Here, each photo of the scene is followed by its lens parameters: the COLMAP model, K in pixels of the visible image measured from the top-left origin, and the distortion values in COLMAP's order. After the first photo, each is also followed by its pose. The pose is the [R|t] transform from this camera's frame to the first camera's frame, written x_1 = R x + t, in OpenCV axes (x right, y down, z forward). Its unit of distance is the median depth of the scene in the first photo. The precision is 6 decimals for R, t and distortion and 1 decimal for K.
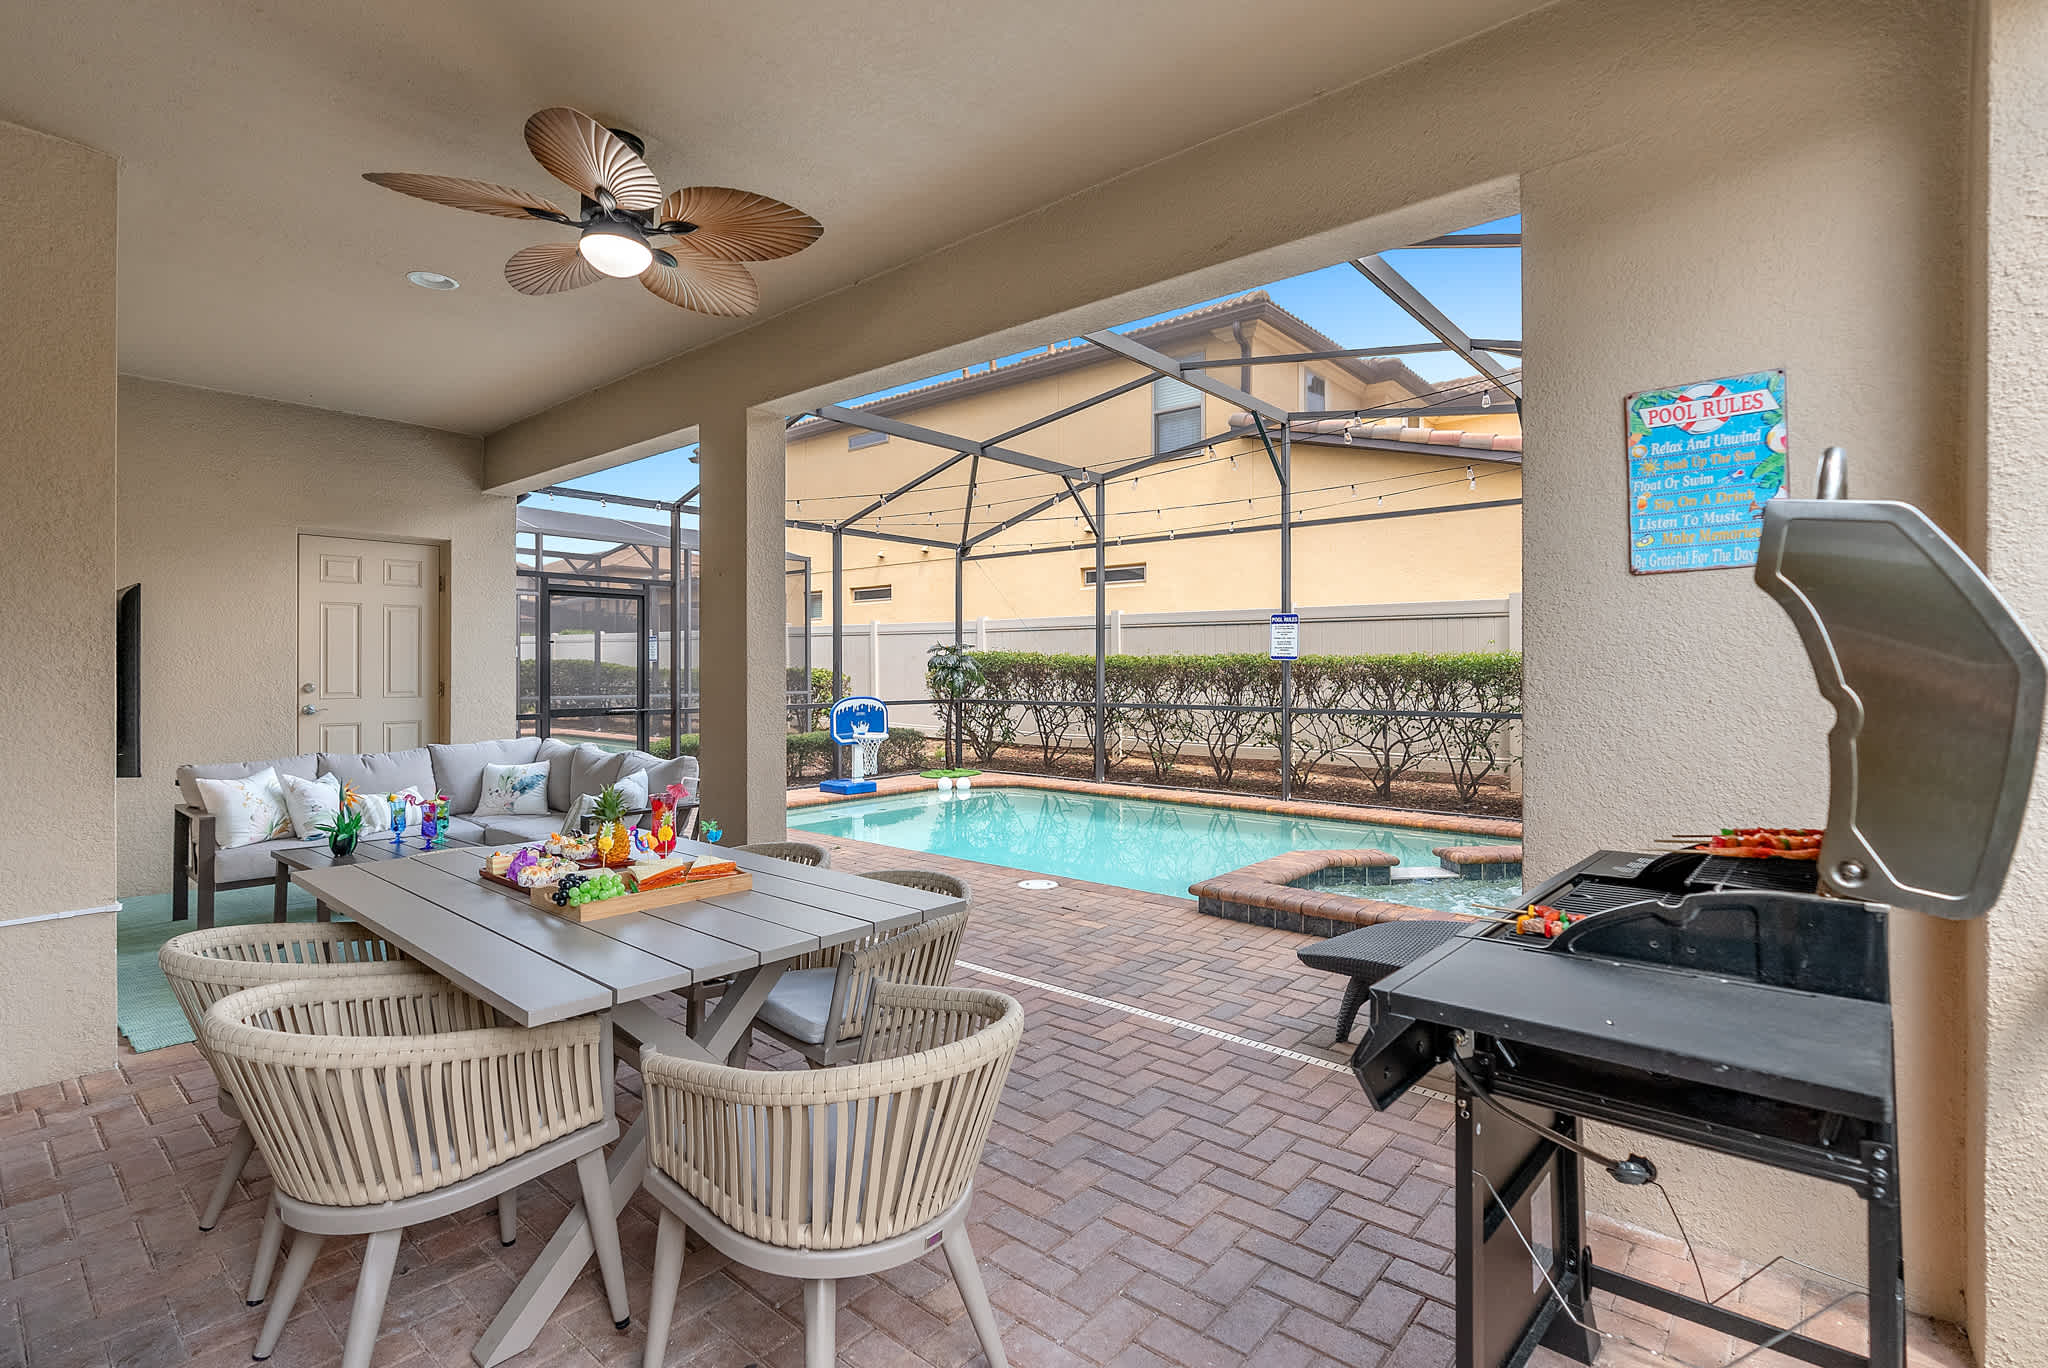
lens RADIAL K [[942.9, 0, 1032.4], [0, 942.9, 666.3], [0, 0, 1]] dist [-0.001193, -0.000475]
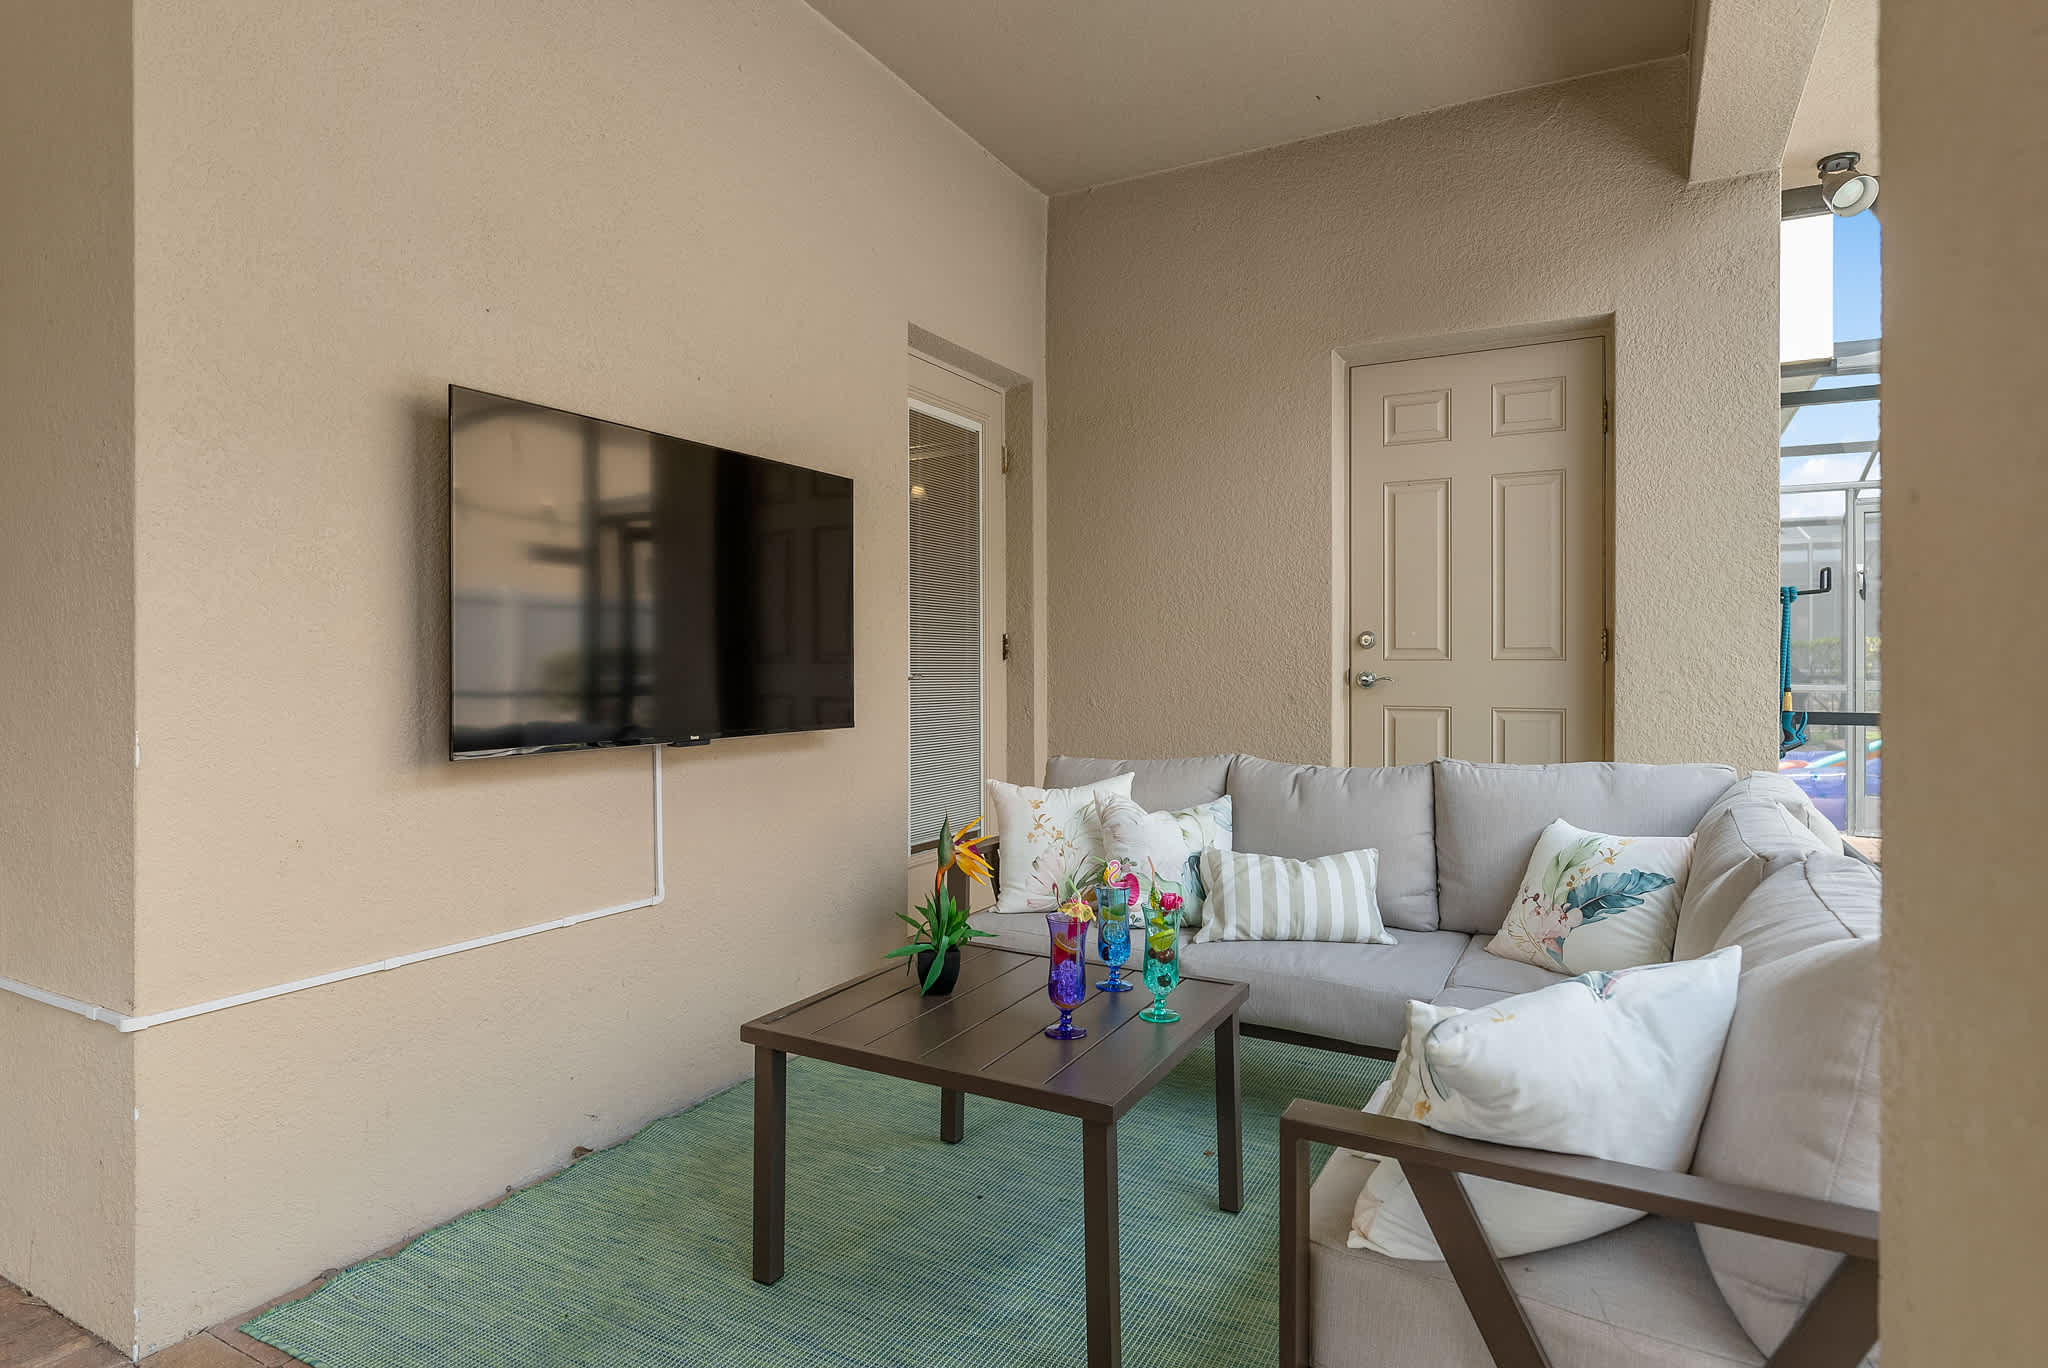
lens RADIAL K [[1116.1, 0, 1016.3], [0, 1116.1, 671.4], [0, 0, 1]] dist [0.000448, 0.000076]
pose [[0.212206, 0.009987, -0.977174, -0.102000], [-0.000674, 0.999949, 0.010073, 0.021895], [0.977225, -0.001479, 0.212202, 0.404896]]
